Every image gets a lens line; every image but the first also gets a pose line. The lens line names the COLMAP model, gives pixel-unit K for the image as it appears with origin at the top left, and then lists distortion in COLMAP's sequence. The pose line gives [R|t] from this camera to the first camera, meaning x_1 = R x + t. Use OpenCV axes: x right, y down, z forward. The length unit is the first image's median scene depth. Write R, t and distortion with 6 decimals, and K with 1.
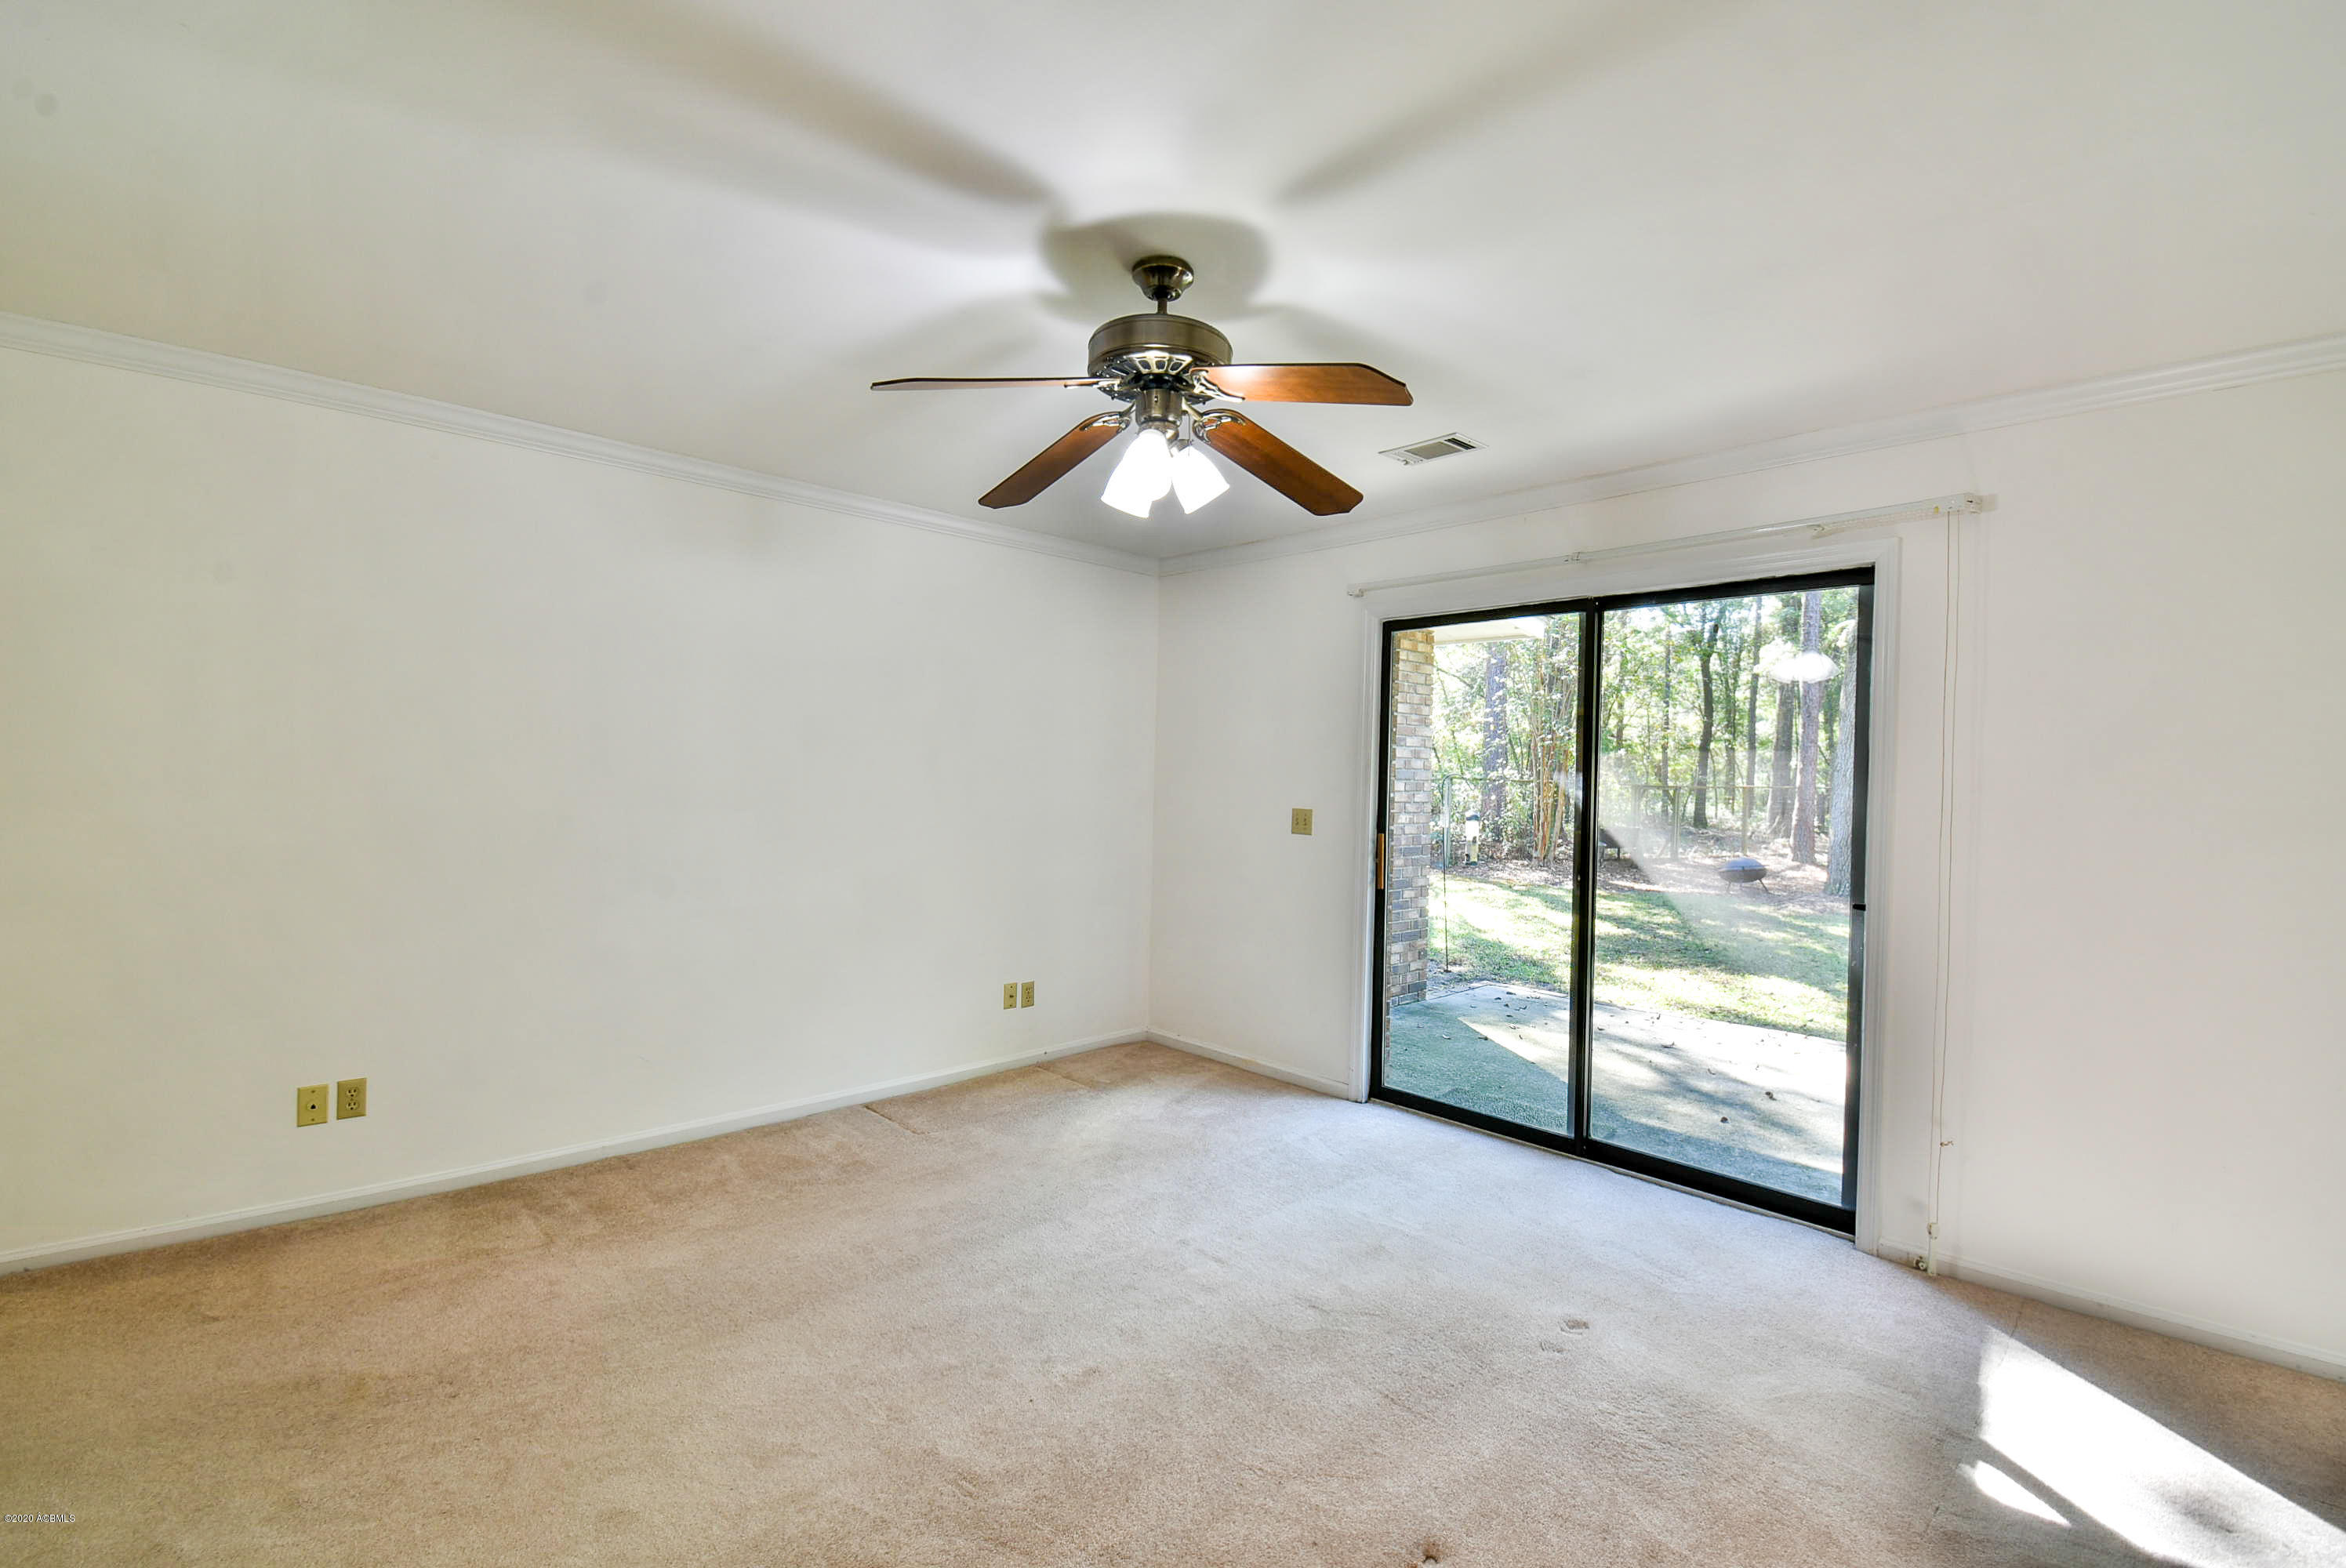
lens RADIAL K [[1068.5, 0, 1185.2], [0, 1068.5, 777.9], [0, 0, 1]] dist [0.024551, -0.028126]
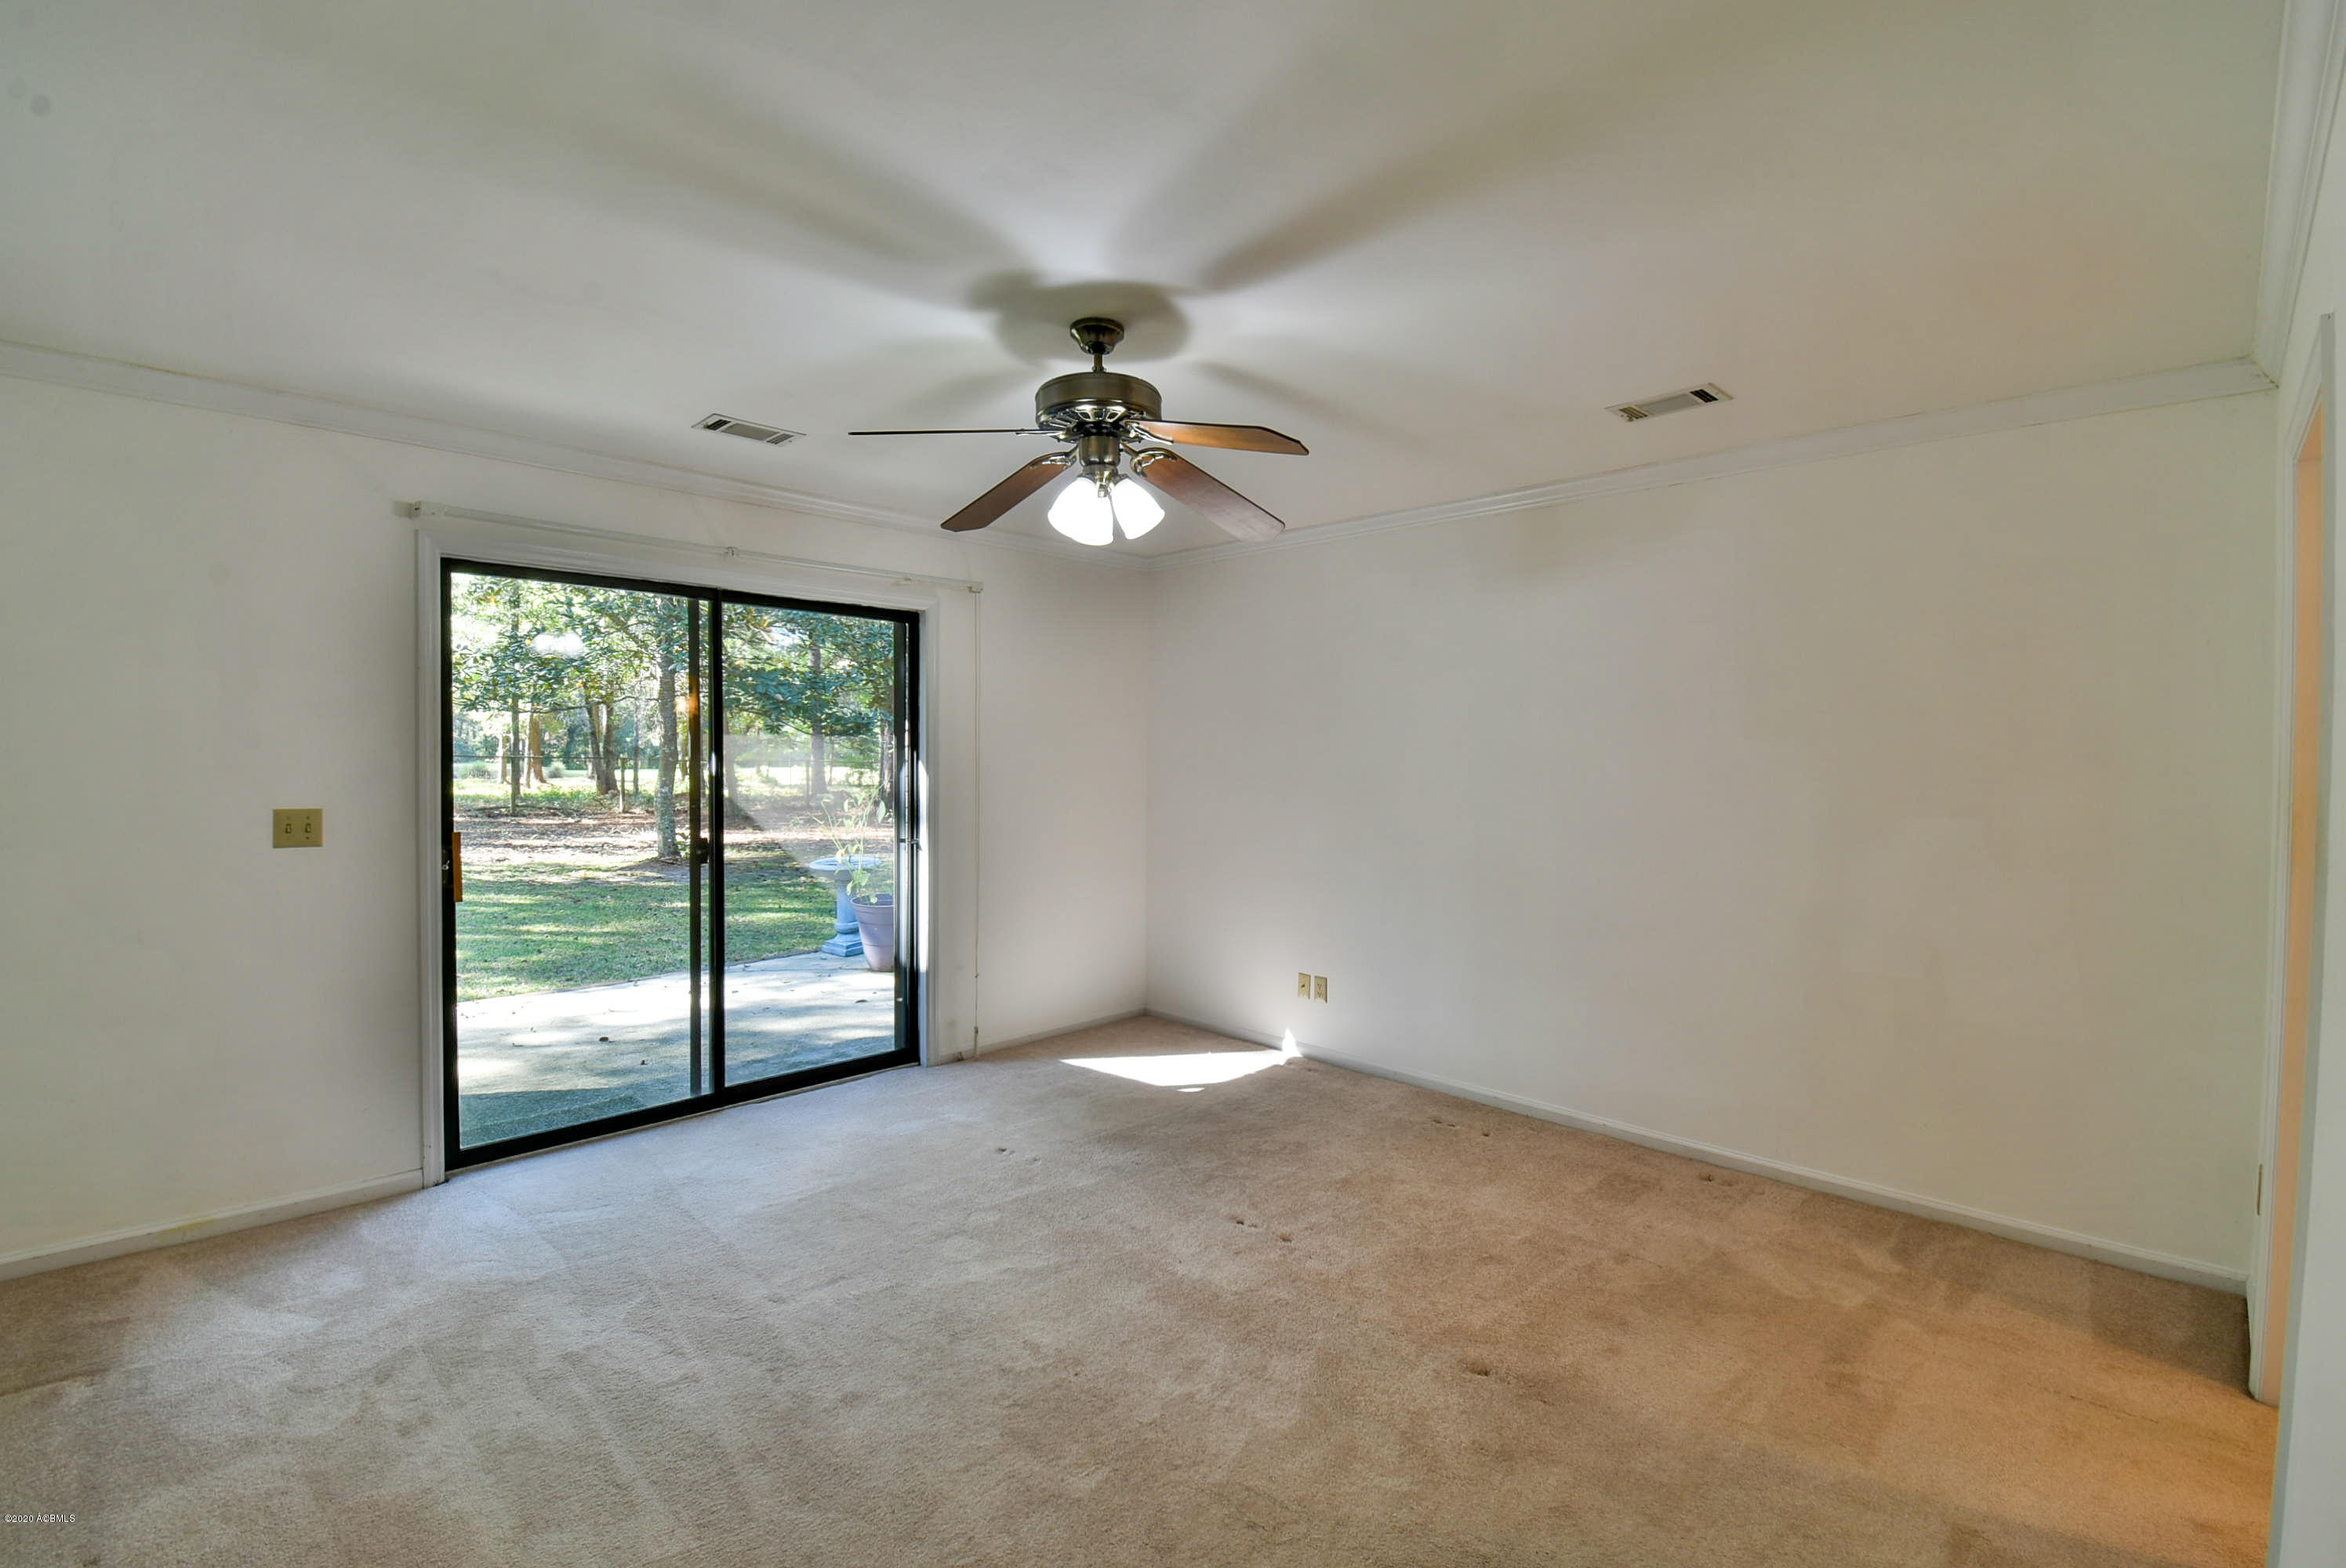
lens RADIAL K [[1068.5, 0, 1185.2], [0, 1068.5, 777.9], [0, 0, 1]] dist [0.024551, -0.028126]
pose [[-0.052964, -0.038635, 0.997849, -0.714769], [-0.001845, 0.999253, 0.038592, -0.020923], [-0.998595, 0.000203, -0.052996, 0.582518]]
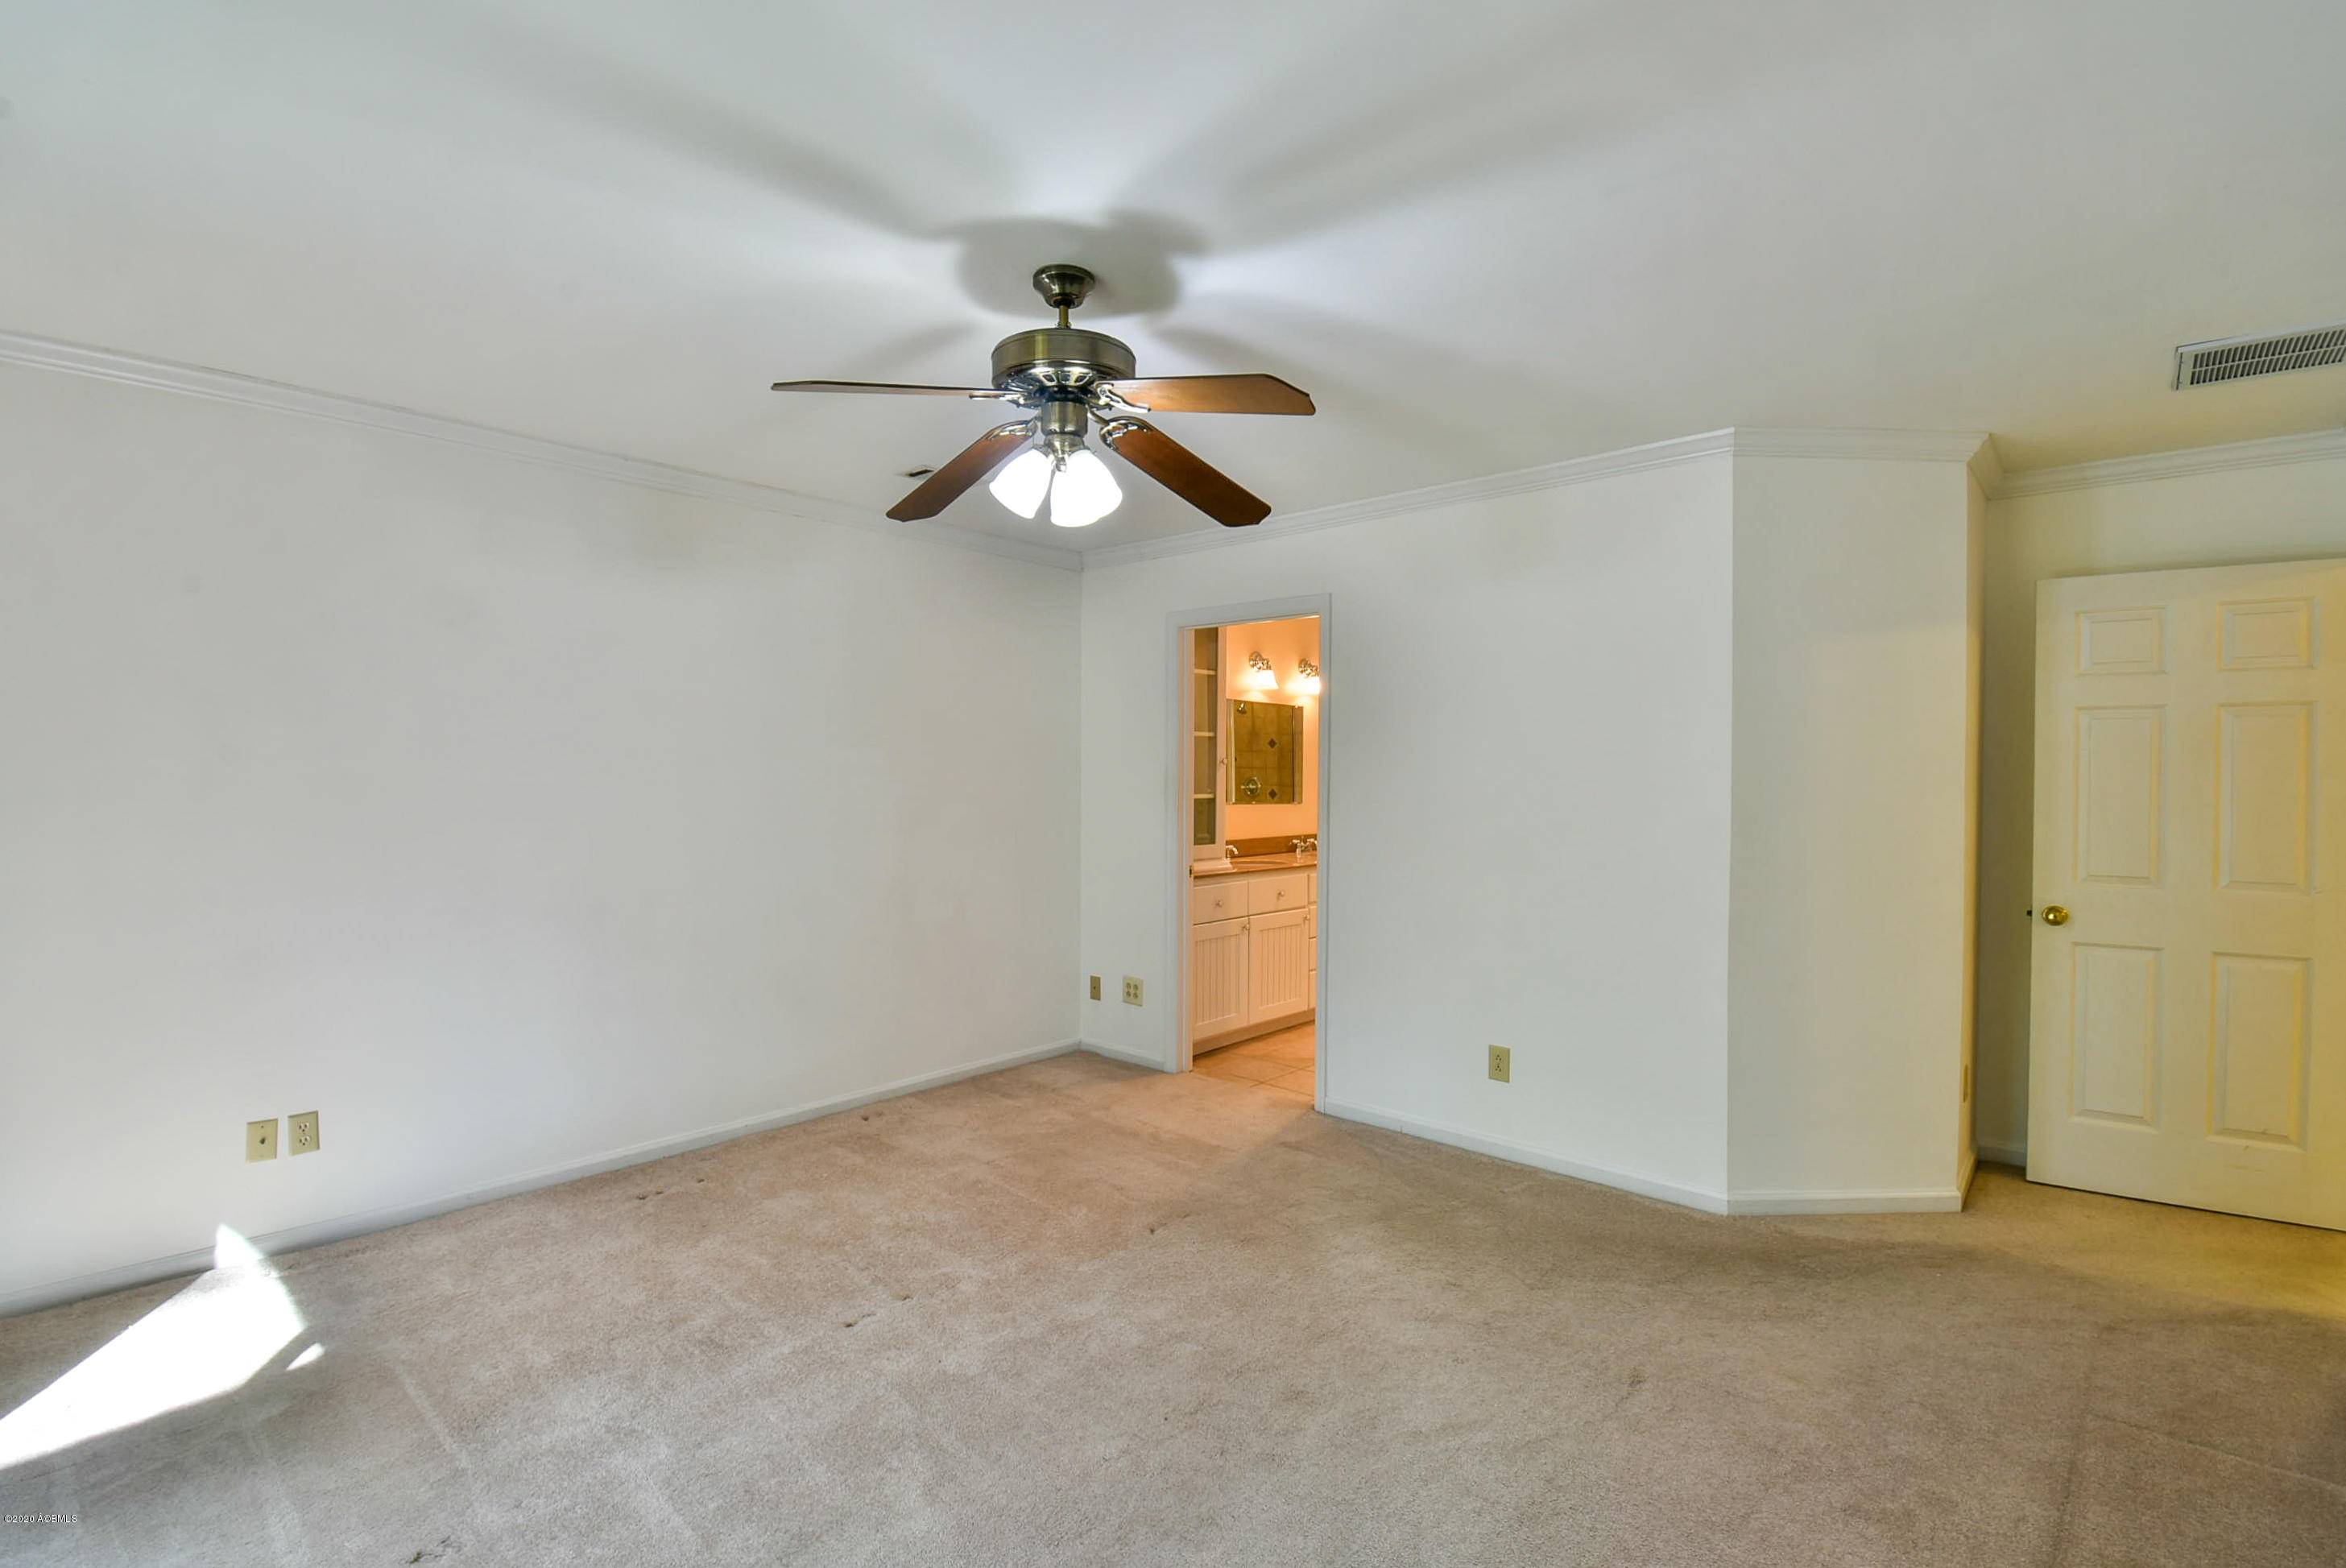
lens RADIAL K [[1068.6, 0, 1185.2], [0, 1068.6, 777.9], [0, 0, 1]] dist [0.024551, -0.028126]
pose [[-0.994286, -0.022024, -0.104448, -0.022533], [-0.023324, 0.999665, 0.011240, -0.010273], [0.104165, 0.013612, -0.994467, 1.215282]]
